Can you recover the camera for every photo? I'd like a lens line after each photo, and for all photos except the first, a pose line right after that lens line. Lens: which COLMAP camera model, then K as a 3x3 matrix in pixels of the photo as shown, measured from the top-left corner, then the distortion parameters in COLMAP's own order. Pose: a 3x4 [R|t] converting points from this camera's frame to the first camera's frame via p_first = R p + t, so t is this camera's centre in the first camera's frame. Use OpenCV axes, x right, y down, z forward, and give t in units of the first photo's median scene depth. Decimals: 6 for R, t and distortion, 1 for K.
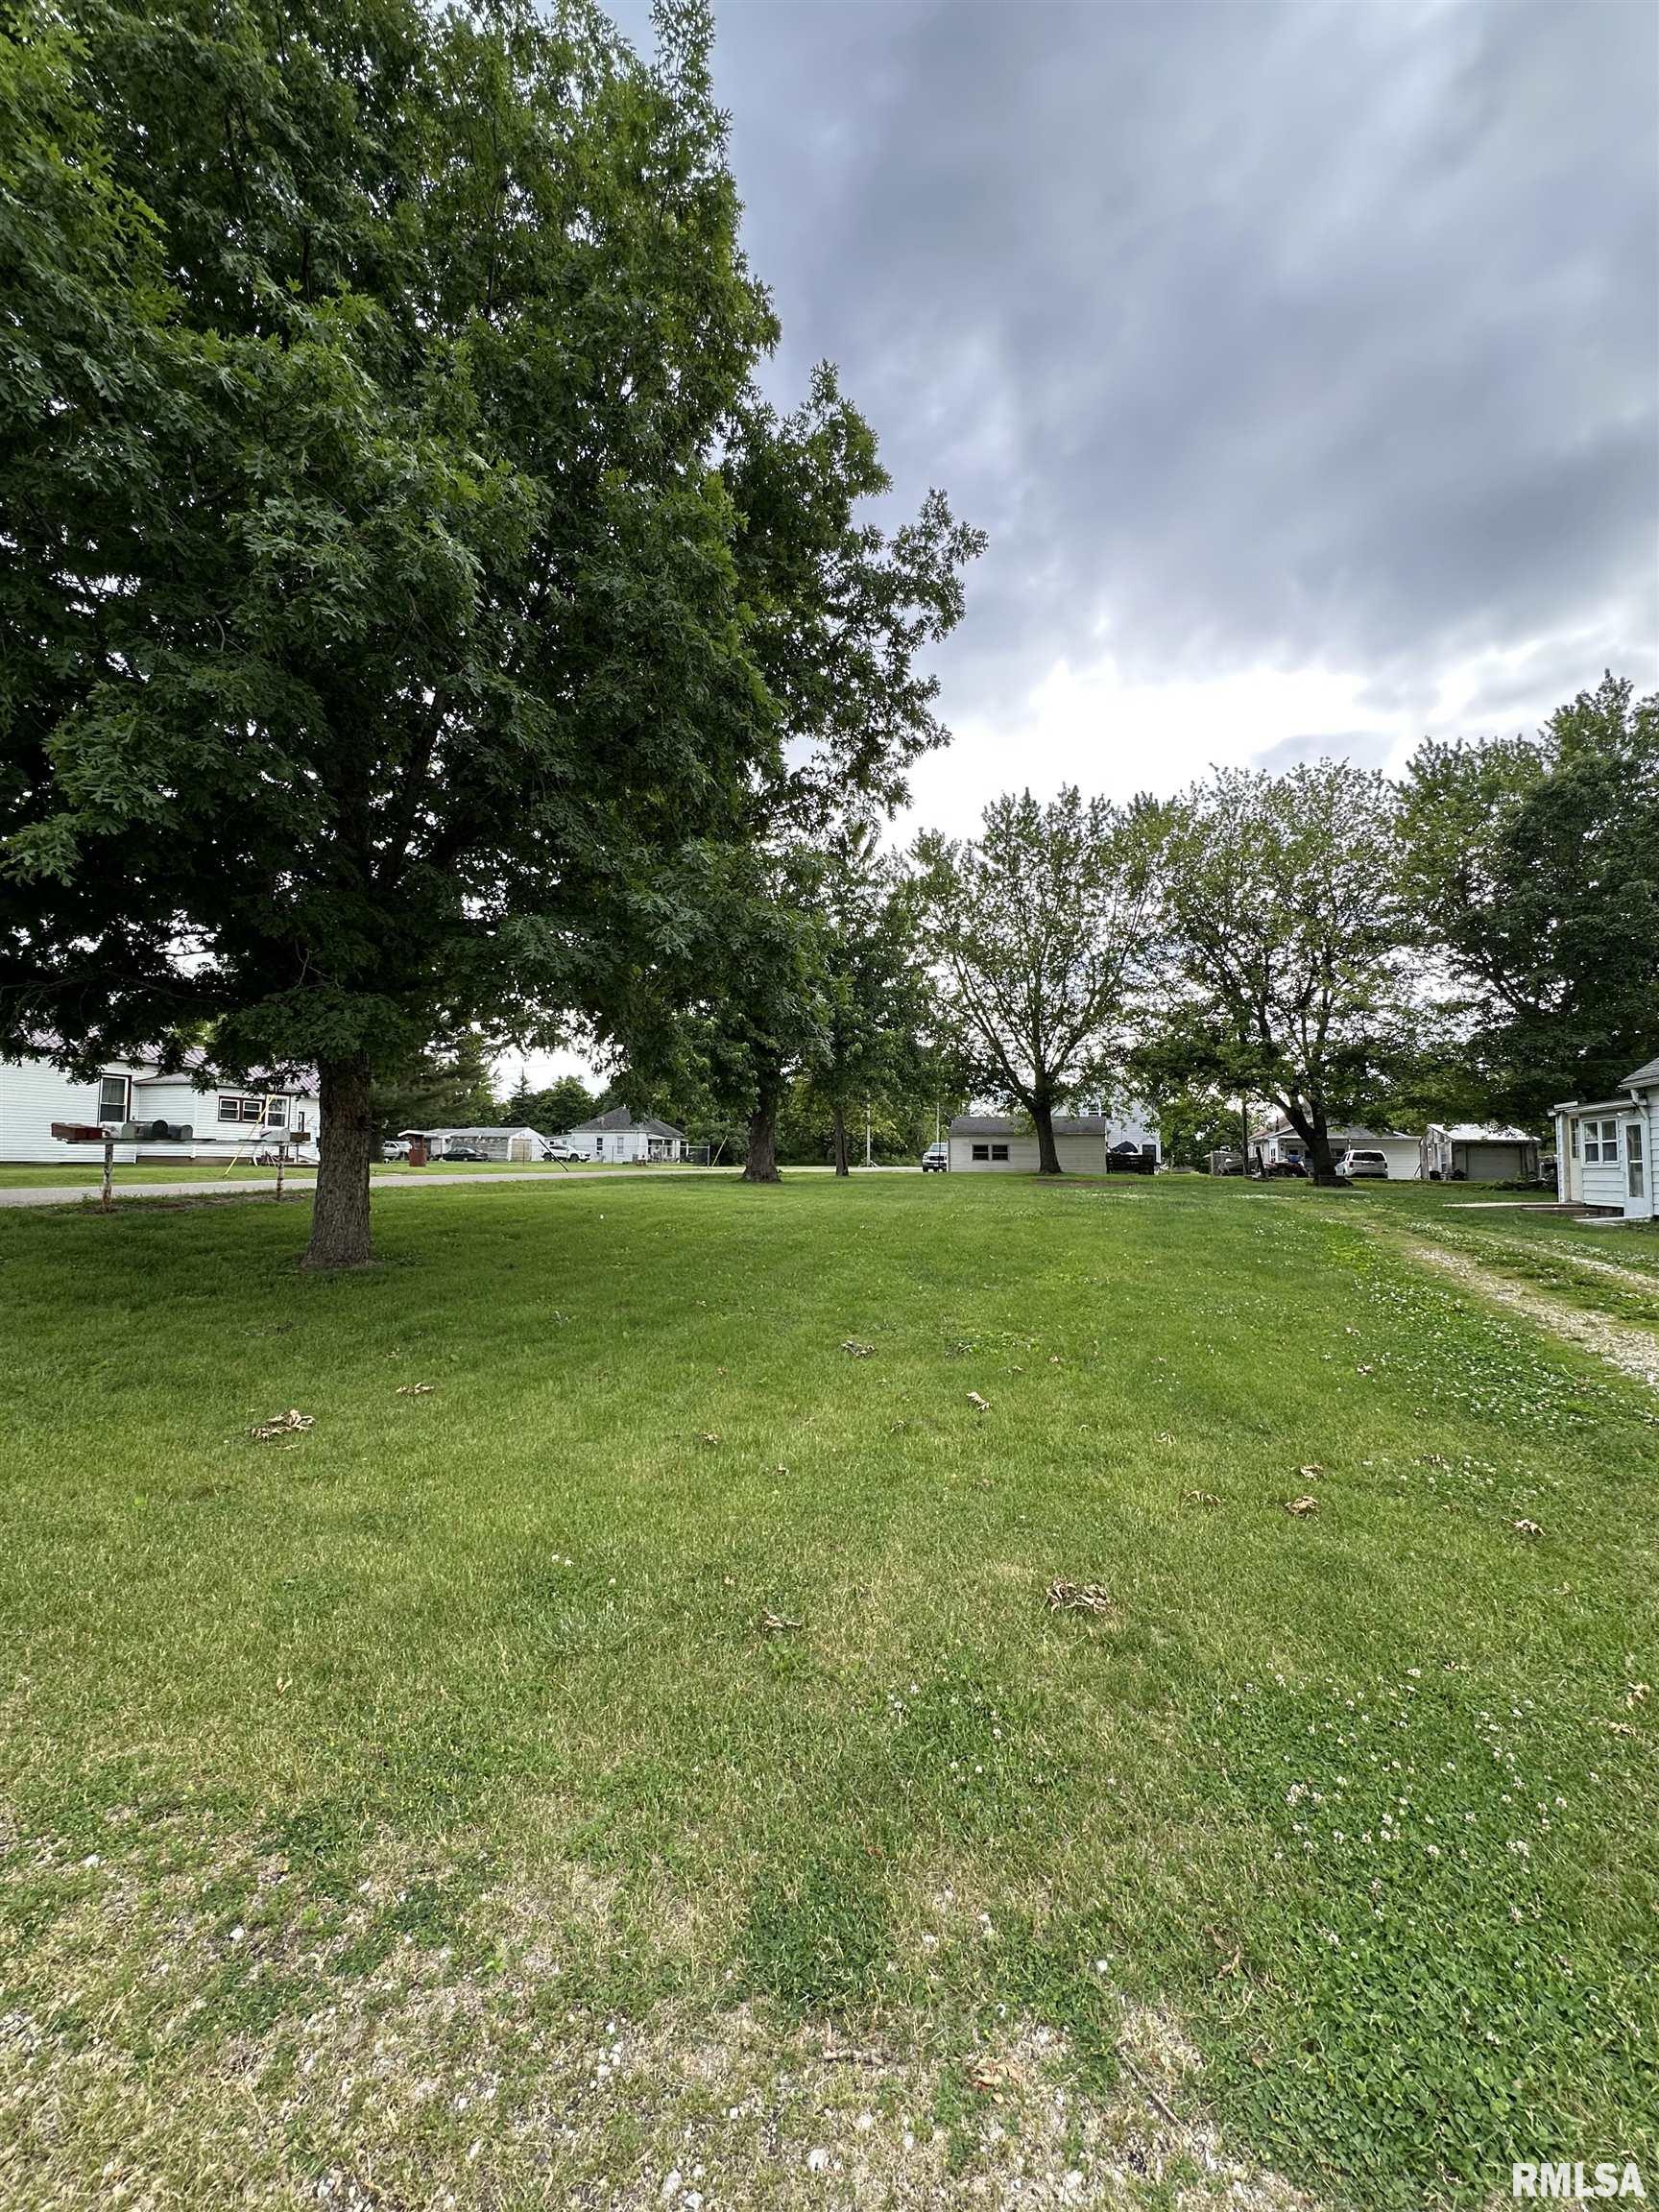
lens RADIAL K [[892.6, 0, 827.0], [0, 892.6, 1104.3], [0, 0, 1]] dist [0.000489, 0.000005]
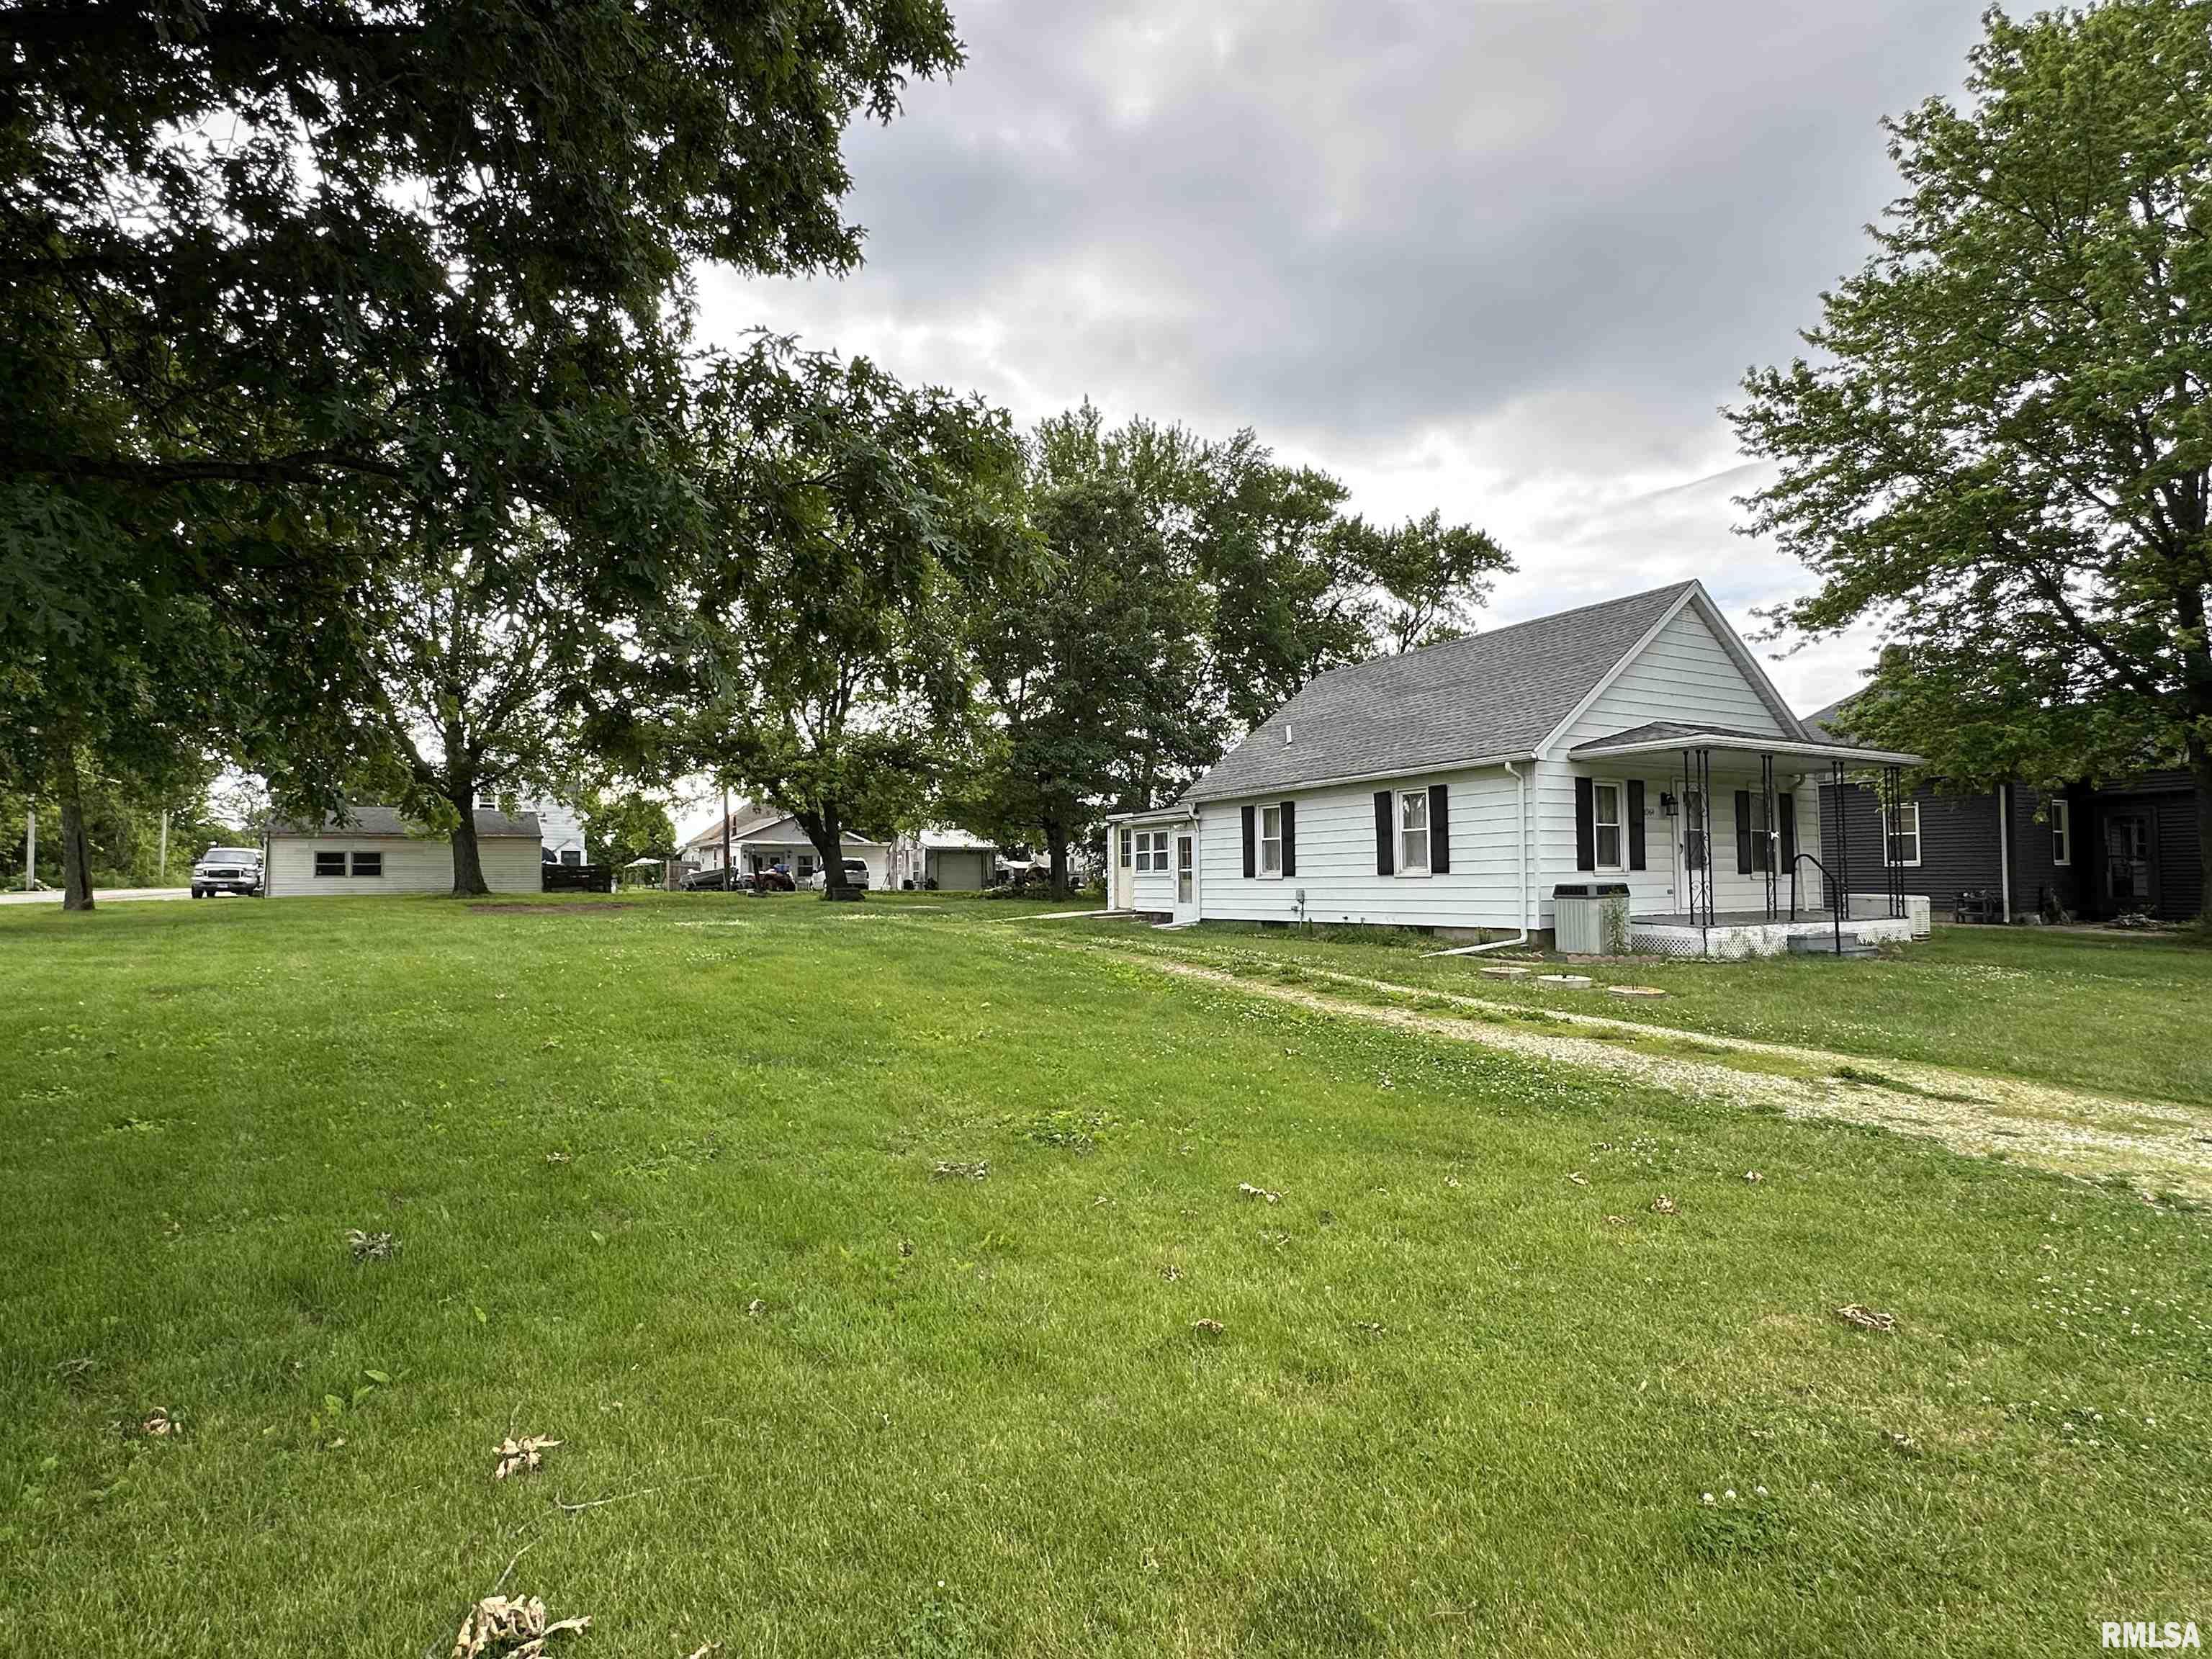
lens RADIAL K [[1162.5, 0, 1102.3], [0, 1162.5, 834.0], [0, 0, 1]] dist [0.002787, -0.000053]
pose [[0.663535, 0.012002, 0.748049, -0.096956], [-0.035864, 0.999232, 0.015780, 0.000295], [-0.747286, -0.037299, 0.663455, 0.058120]]
